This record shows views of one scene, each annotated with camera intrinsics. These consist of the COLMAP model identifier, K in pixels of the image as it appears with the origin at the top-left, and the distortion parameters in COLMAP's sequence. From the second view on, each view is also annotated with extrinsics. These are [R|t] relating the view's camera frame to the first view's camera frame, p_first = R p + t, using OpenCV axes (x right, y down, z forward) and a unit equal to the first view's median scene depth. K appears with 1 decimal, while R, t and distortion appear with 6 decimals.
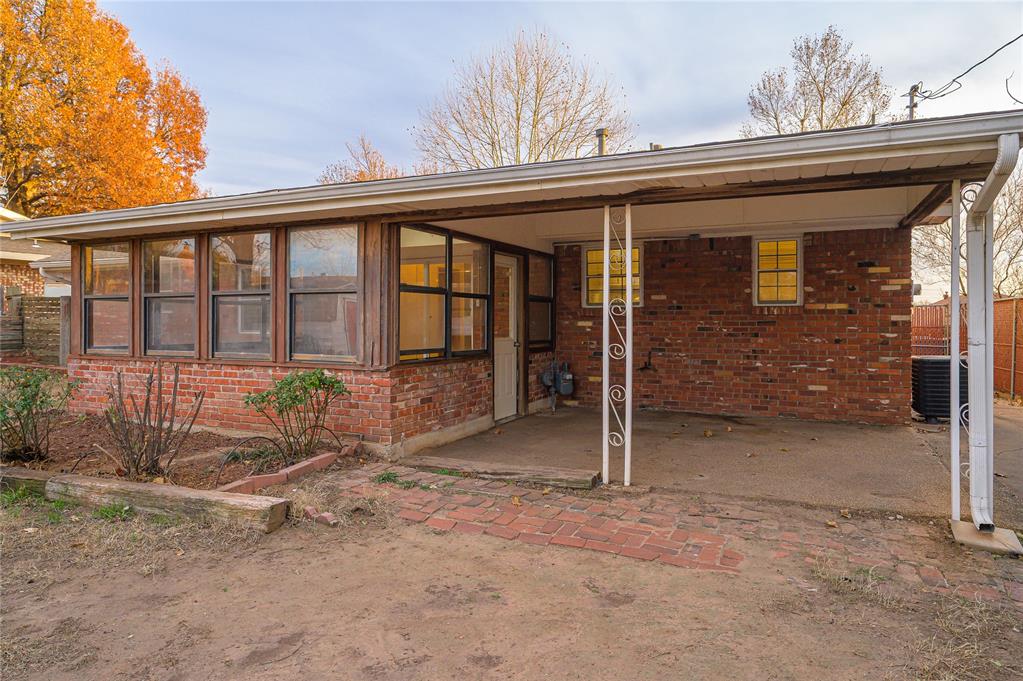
lens RADIAL K [[624.4, 0, 510.9], [0, 624.4, 319.2], [0, 0, 1]] dist [-0.001857, -0.000850]
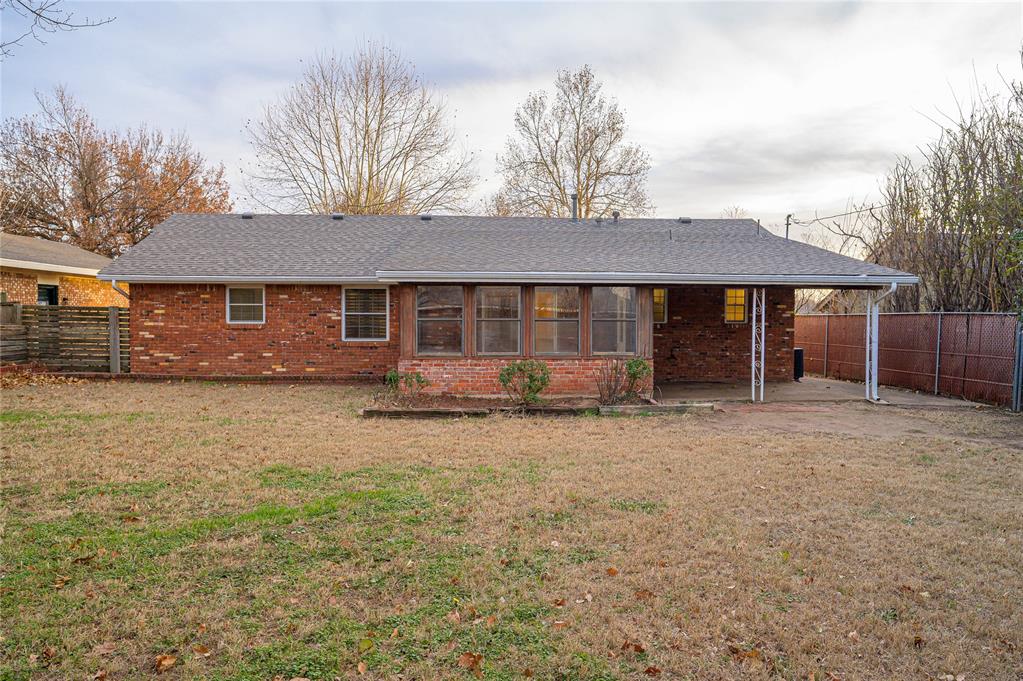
lens RADIAL K [[732.9, 0, 513.7], [0, 732.9, 339.7], [0, 0, 1]] dist [-0.001129, 0.001380]
pose [[0.877906, -0.012230, 0.478677, -1.278039], [-0.003939, 0.999456, 0.032759, -0.043009], [-0.478817, -0.030645, 0.877380, -0.667850]]
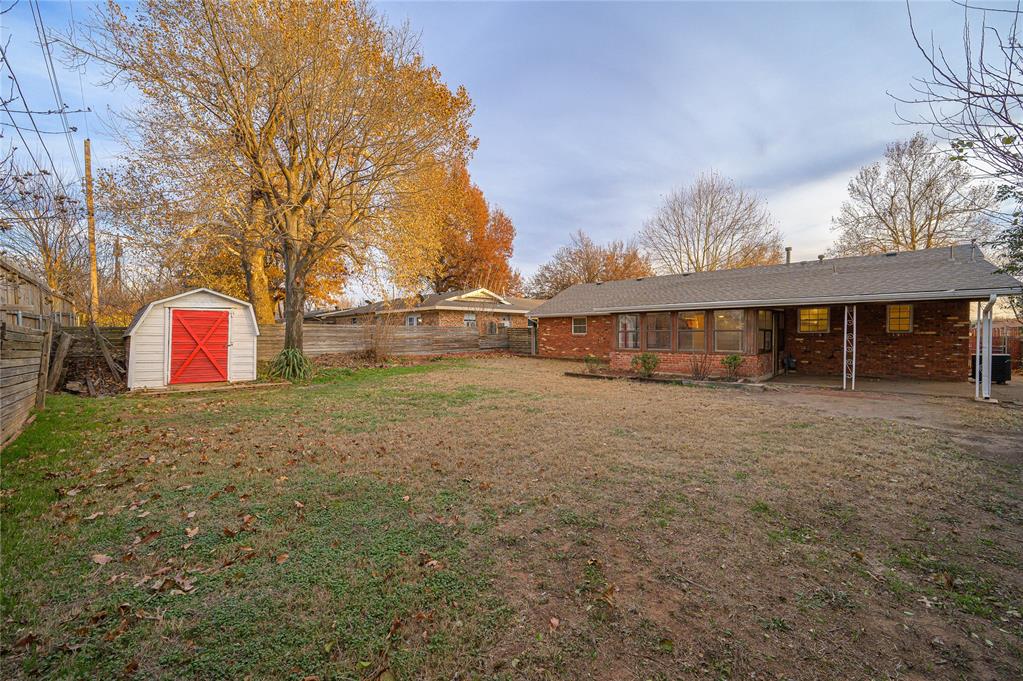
lens RADIAL K [[399.7, 0, 511.6], [0, 399.7, 340.4], [0, 0, 1]] dist [-0.000590, -0.000017]
pose [[0.952410, 0.000309, -0.304820, -0.556247], [0.006365, 0.999761, 0.020901, -0.032936], [0.304754, -0.021847, 0.952181, -0.978597]]
